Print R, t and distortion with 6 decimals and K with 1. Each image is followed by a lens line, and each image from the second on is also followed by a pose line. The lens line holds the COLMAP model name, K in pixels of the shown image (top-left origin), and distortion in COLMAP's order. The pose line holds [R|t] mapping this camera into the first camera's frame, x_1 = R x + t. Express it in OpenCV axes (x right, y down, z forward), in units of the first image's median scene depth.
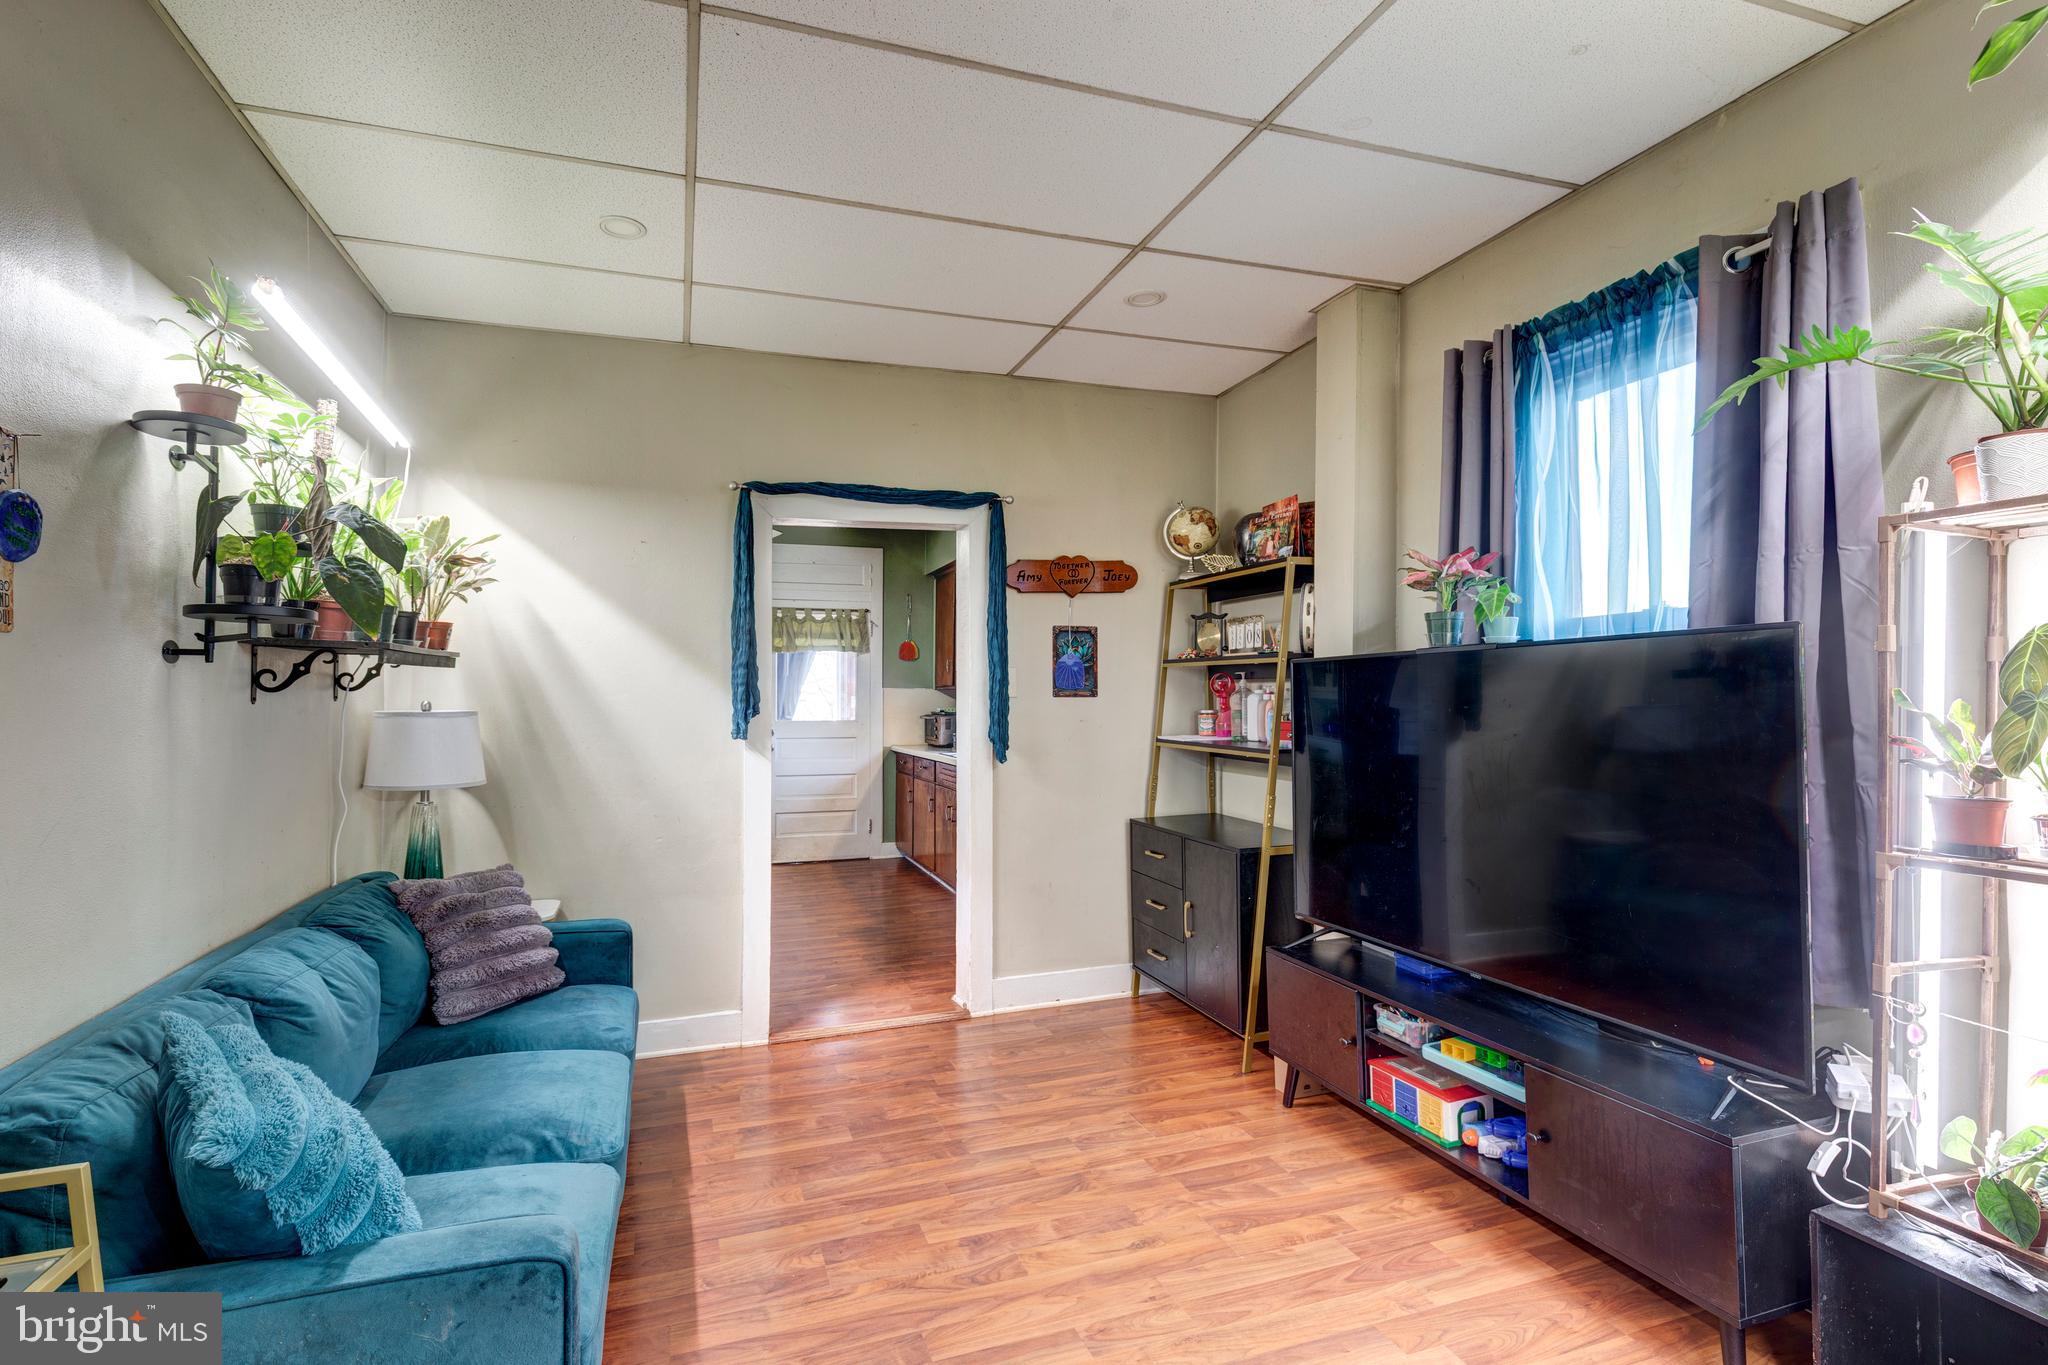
lens RADIAL K [[886.6, 0, 958.1], [0, 886.6, 680.5], [0, 0, 1]] dist [0.000103, -0.000147]
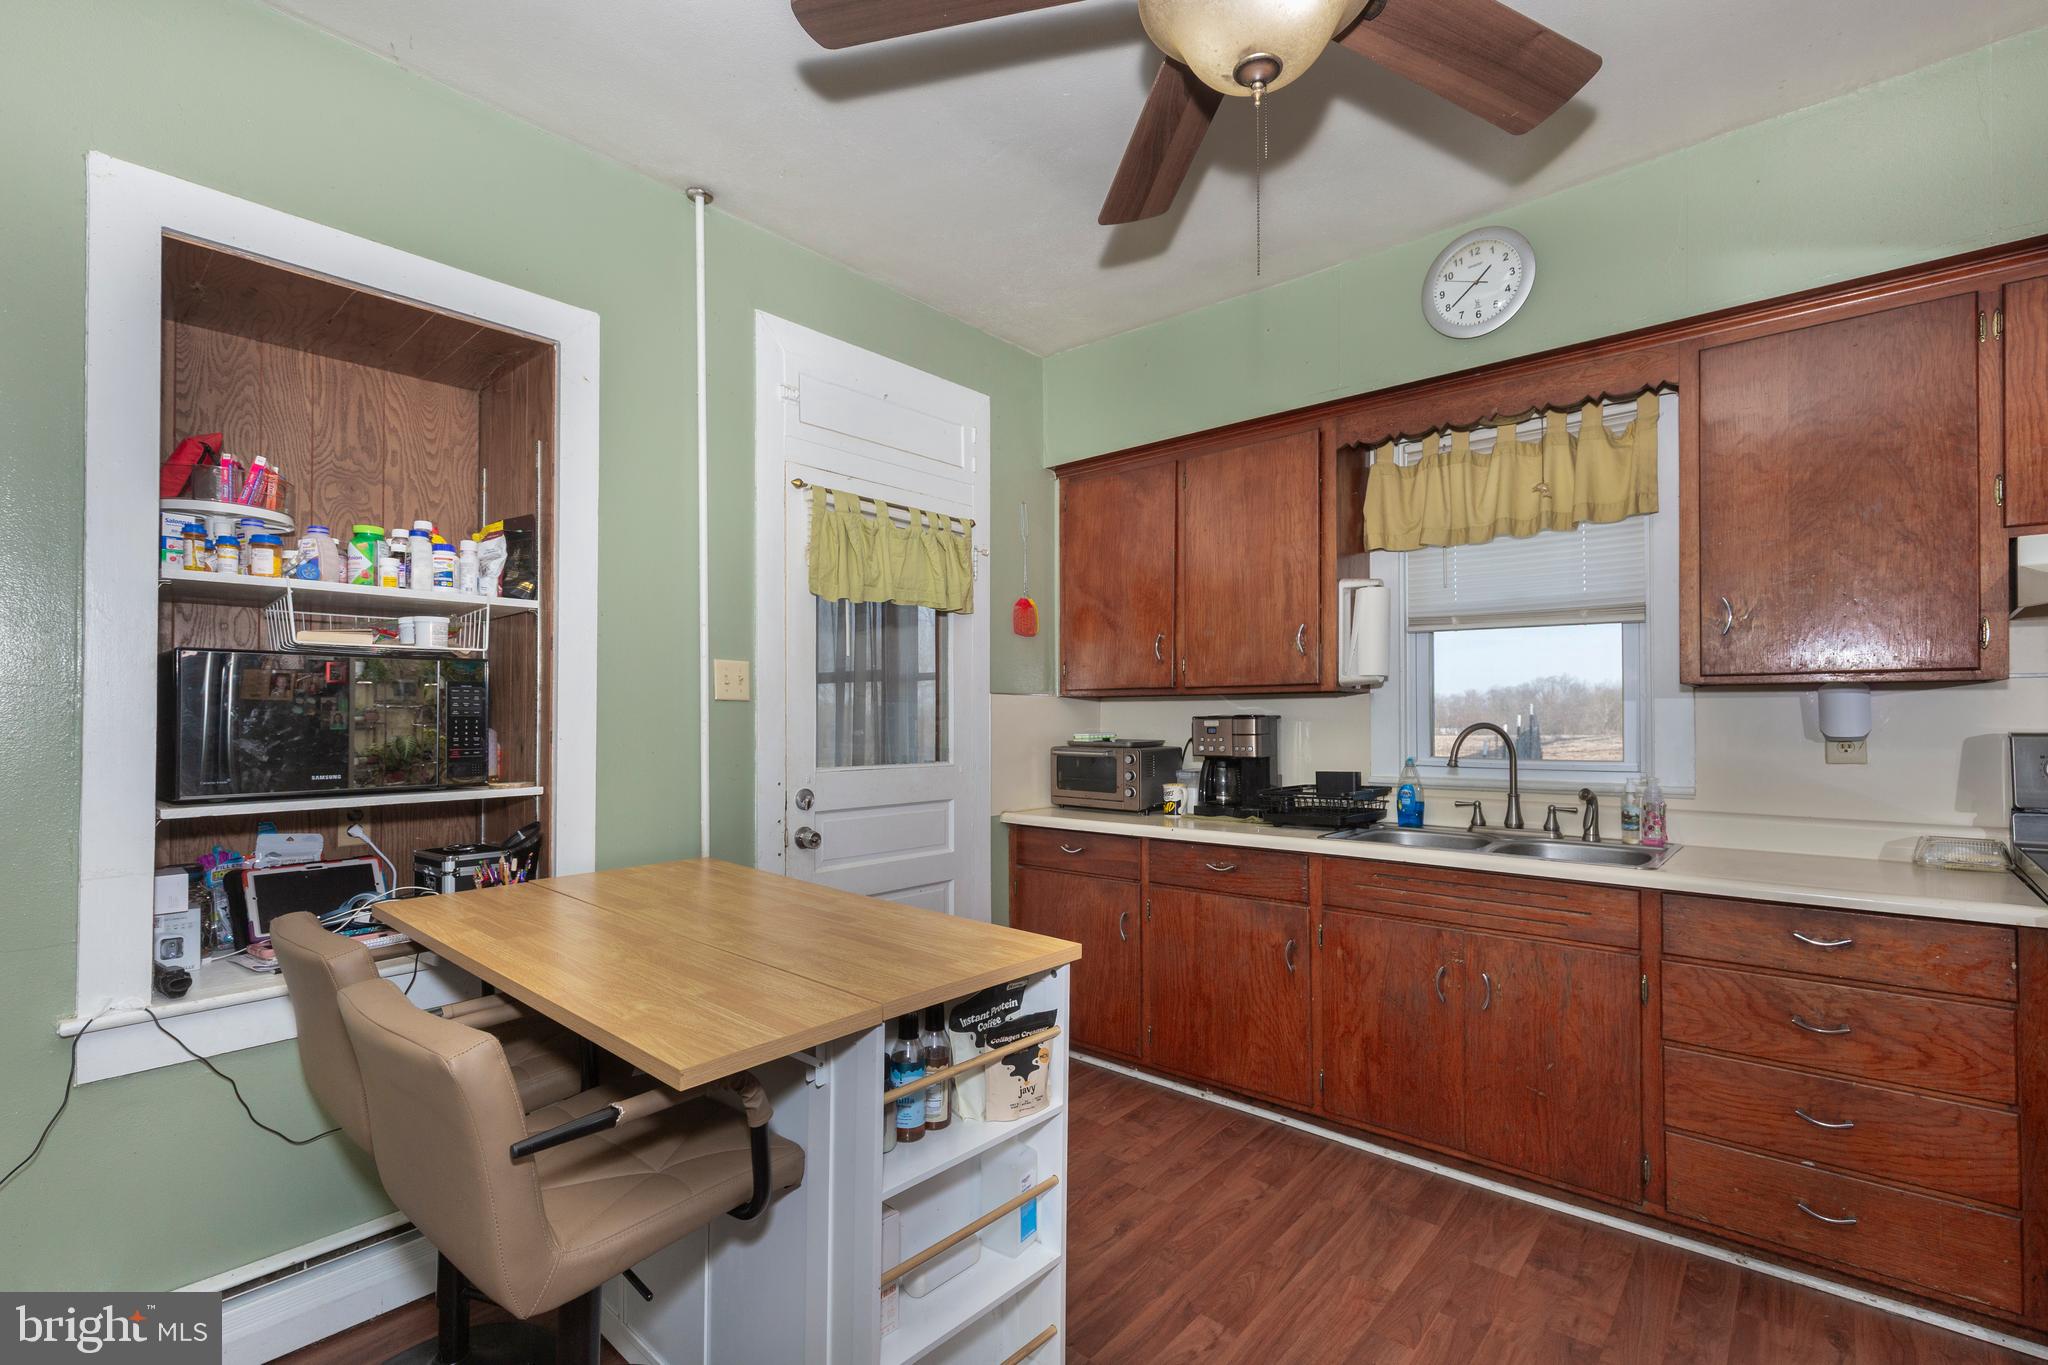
lens RADIAL K [[927.8, 0, 952.1], [0, 927.8, 705.7], [0, 0, 1]] dist [-0.003032, -0.000272]
pose [[0.869957, 0.007232, 0.493074, -0.708406], [-0.010959, 0.999929, 0.004669, 0.028146], [-0.493005, -0.009465, 0.869975, 1.184491]]
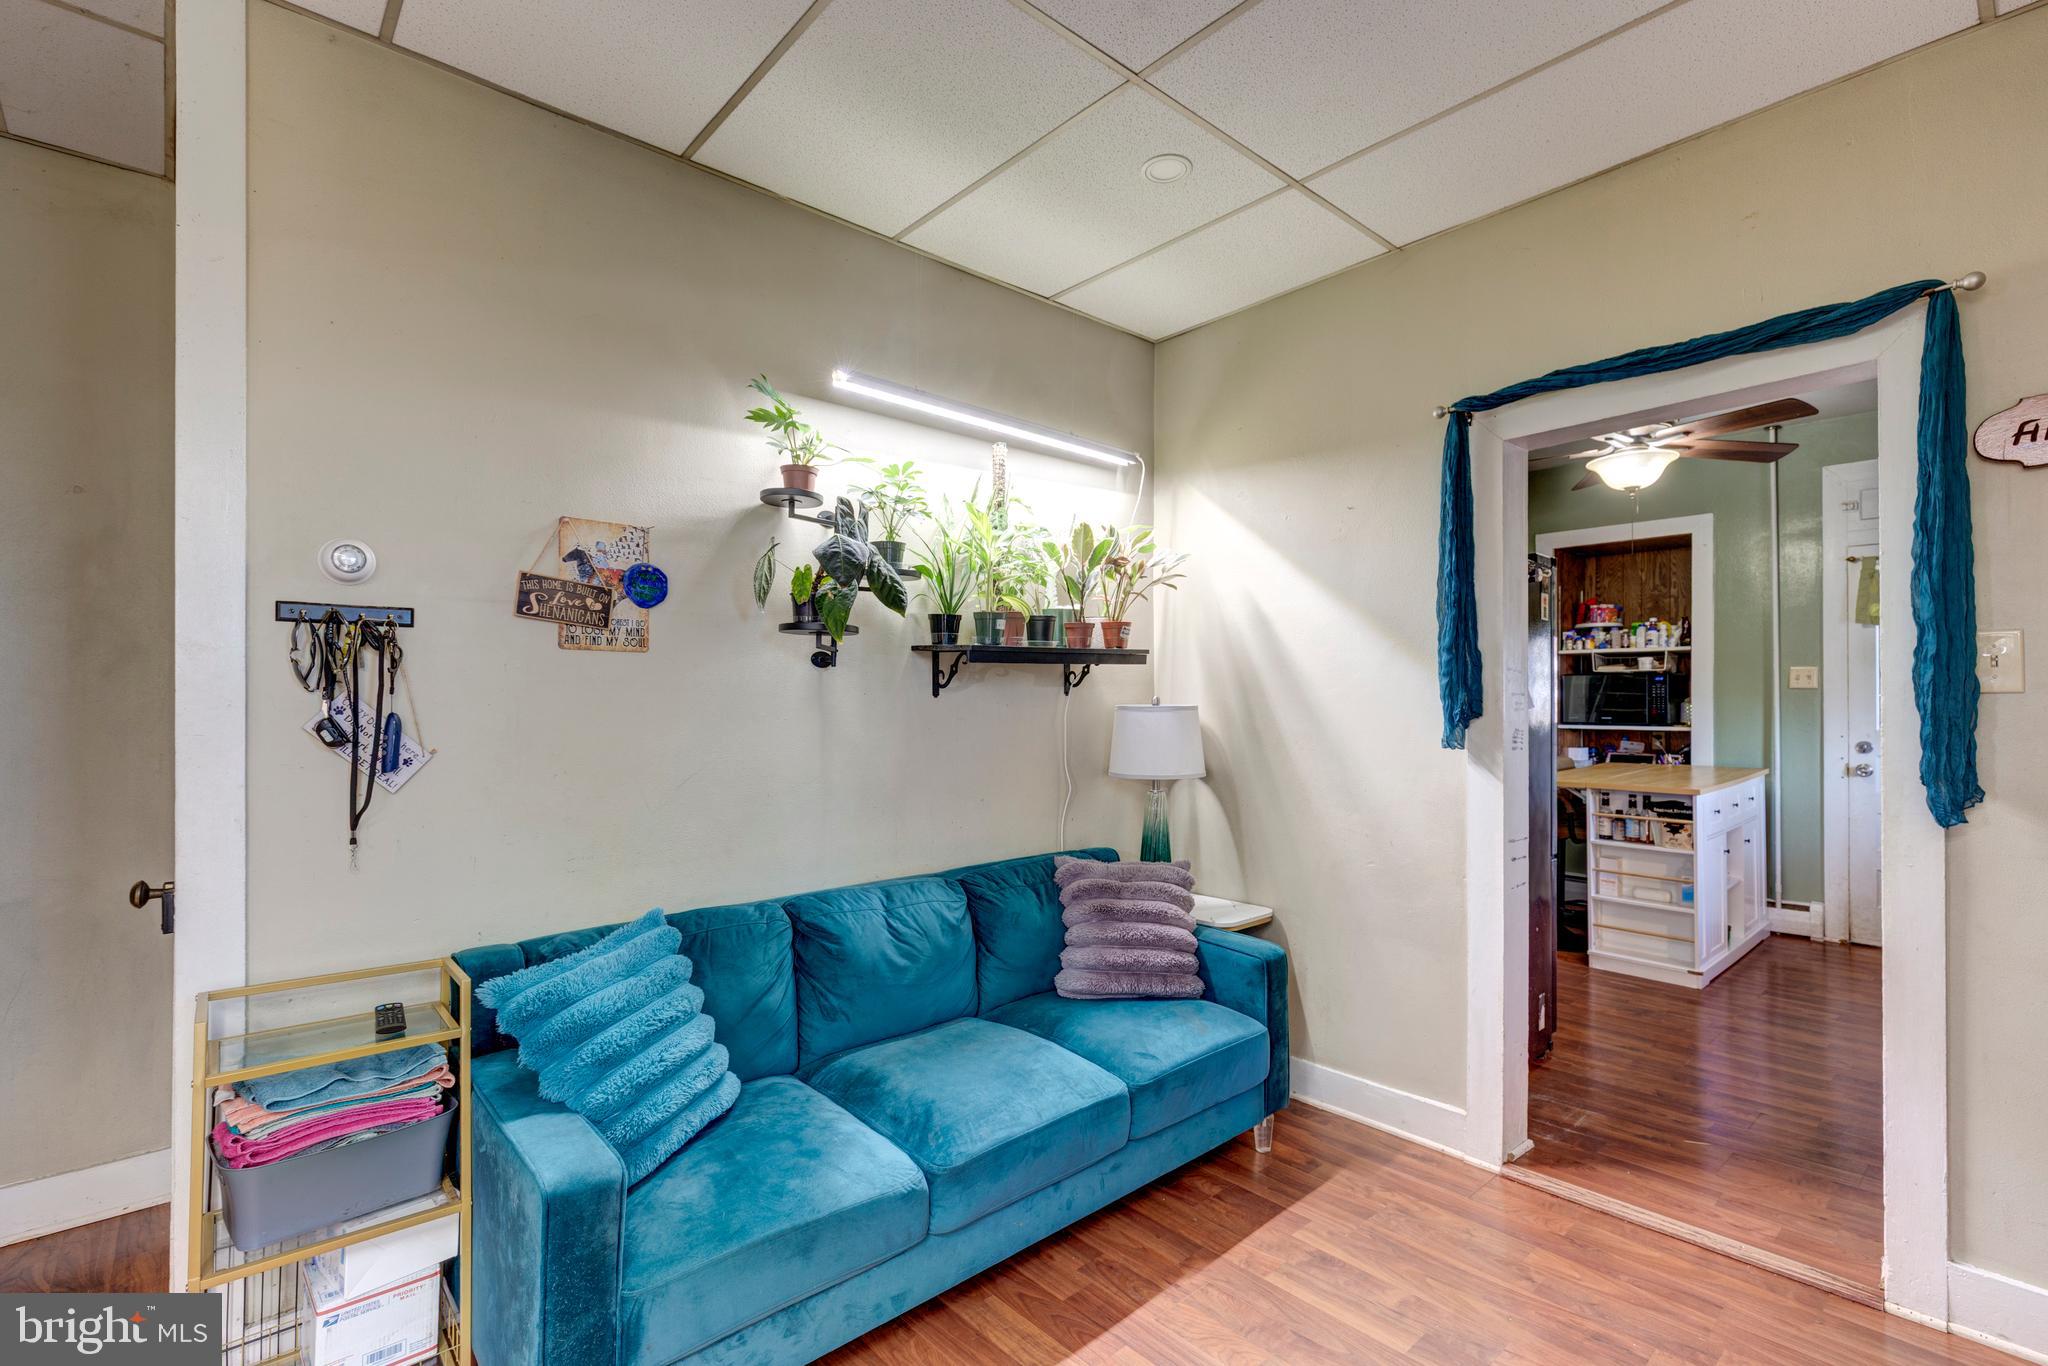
lens RADIAL K [[929.8, 0, 1108.2], [0, 929.8, 687.2], [0, 0, 1]] dist [0.003800, 0.000379]
pose [[0.450954, -0.004777, -0.892535, 0.300951], [0.015987, 0.999868, 0.002726, 0.006799], [0.892404, -0.015499, 0.450971, 0.359464]]
